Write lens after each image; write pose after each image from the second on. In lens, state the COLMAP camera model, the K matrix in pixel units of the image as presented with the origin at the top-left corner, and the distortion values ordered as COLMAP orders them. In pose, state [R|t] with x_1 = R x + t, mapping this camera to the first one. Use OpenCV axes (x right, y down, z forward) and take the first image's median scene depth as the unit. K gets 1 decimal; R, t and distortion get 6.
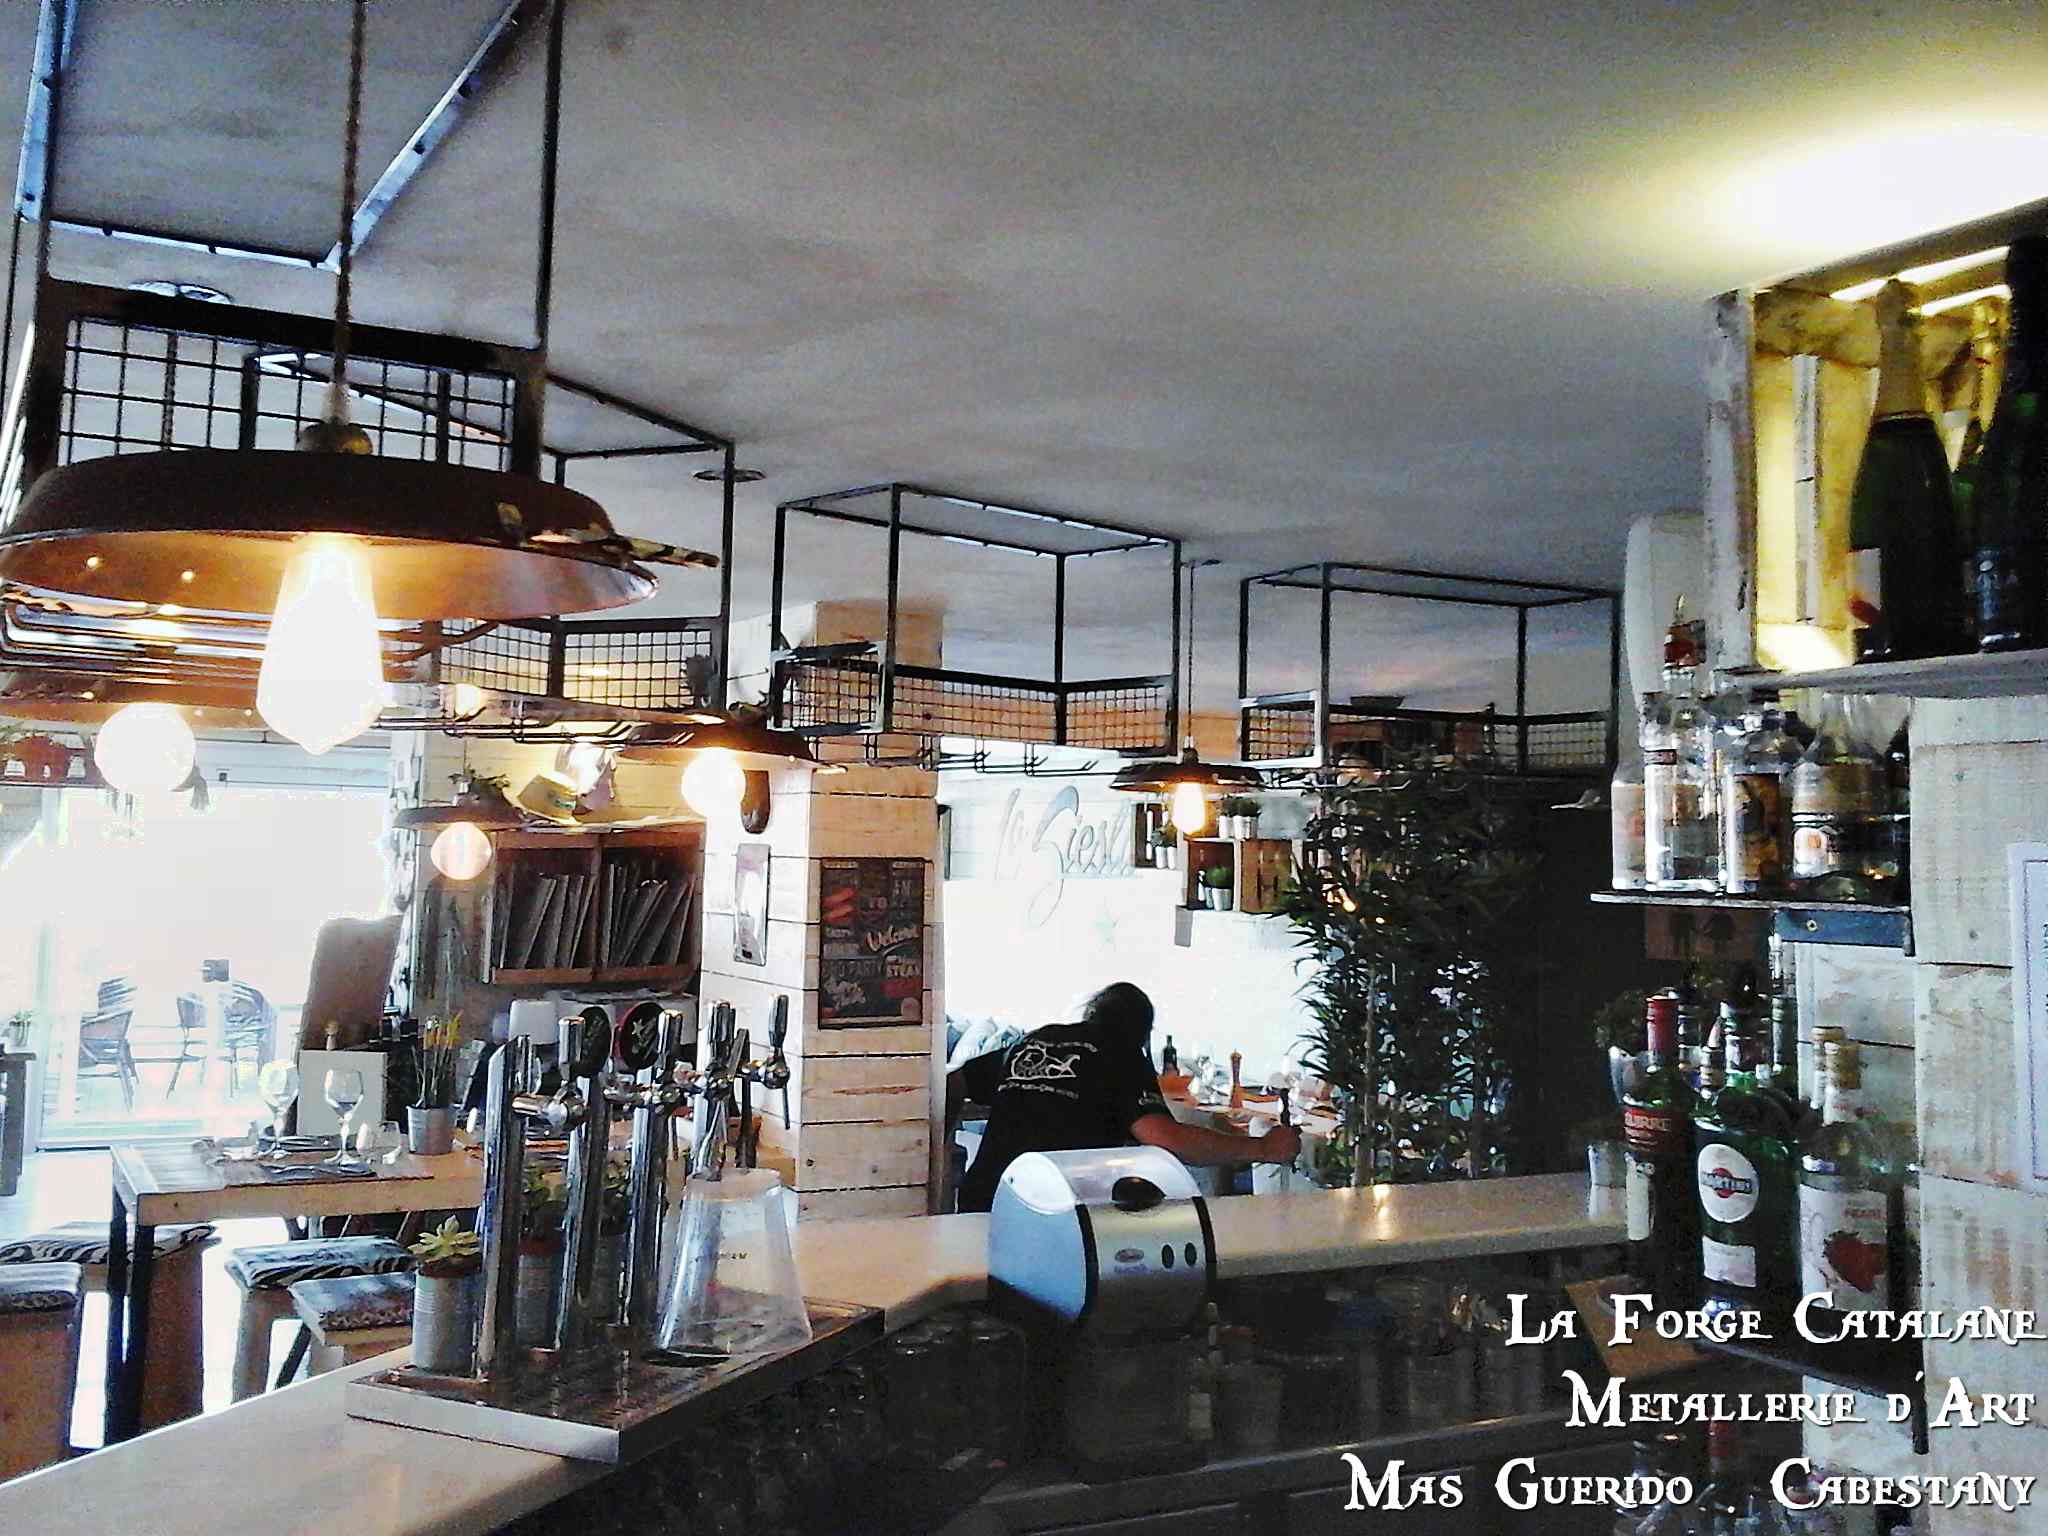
lens RADIAL K [[2003.0, 0, 1024.0], [0, 2003.0, 768.0], [0, 0, 1]] dist [0.112415, -0.364145]
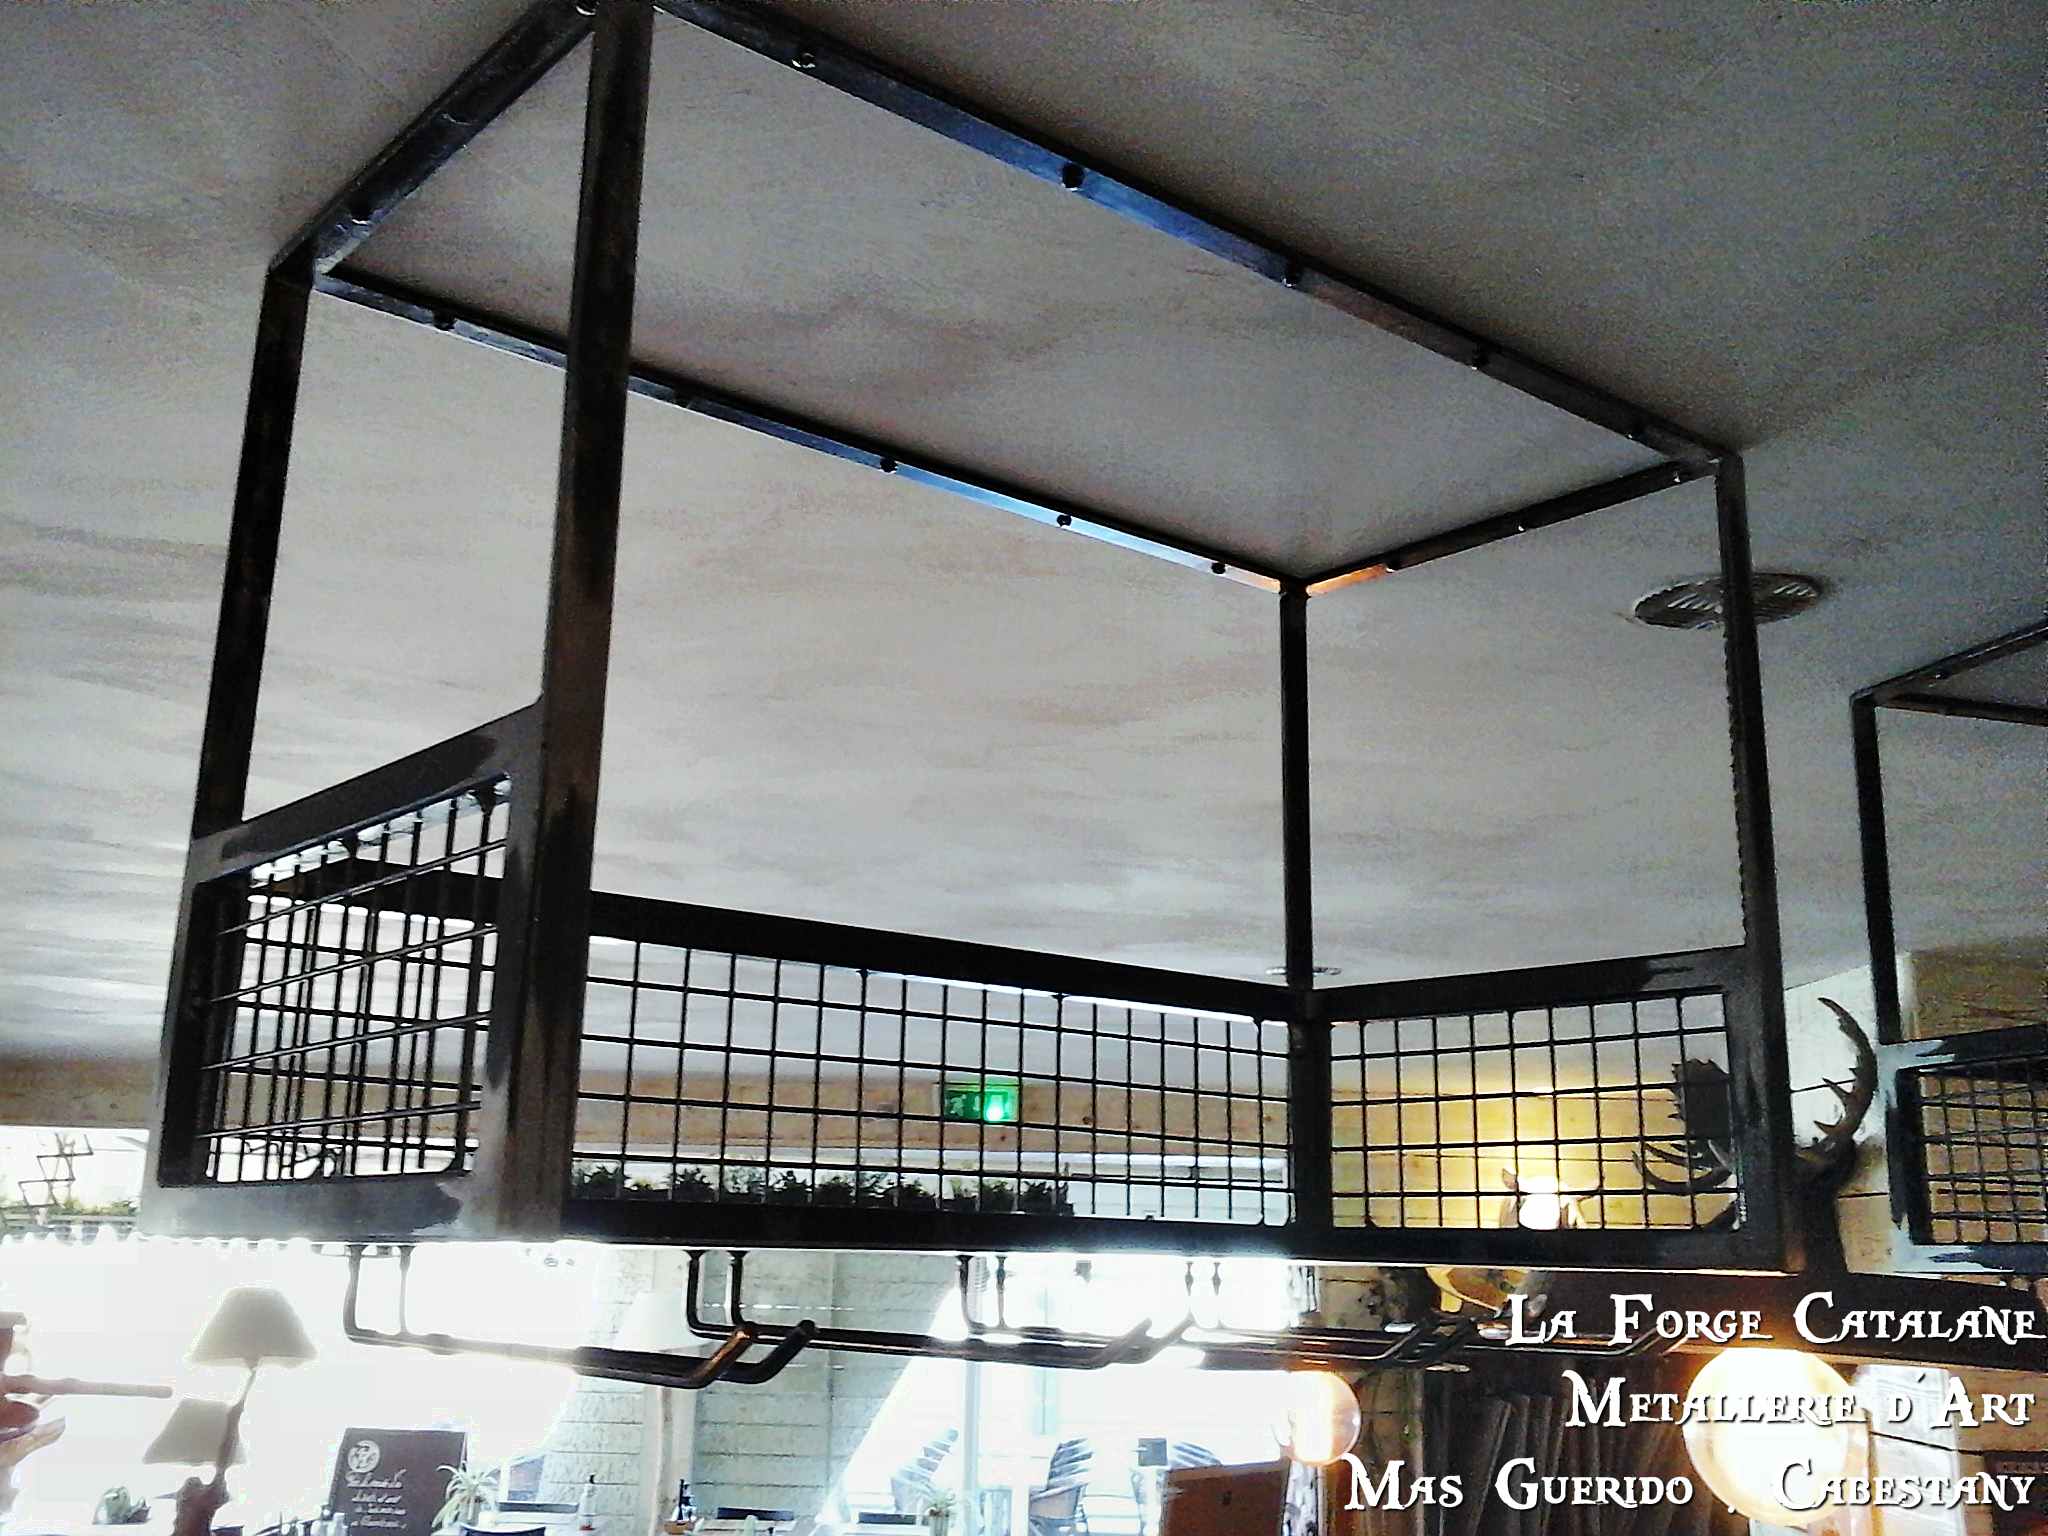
lens RADIAL K [[2003.0, 0, 1024.0], [0, 2003.0, 768.0], [0, 0, 1]] dist [0.112415, -0.364145]
pose [[0.884441, -0.119814, -0.451009, -0.092239], [0.029914, 0.979046, -0.201430, -0.036338], [0.465693, 0.164661, 0.869492, 0.579558]]
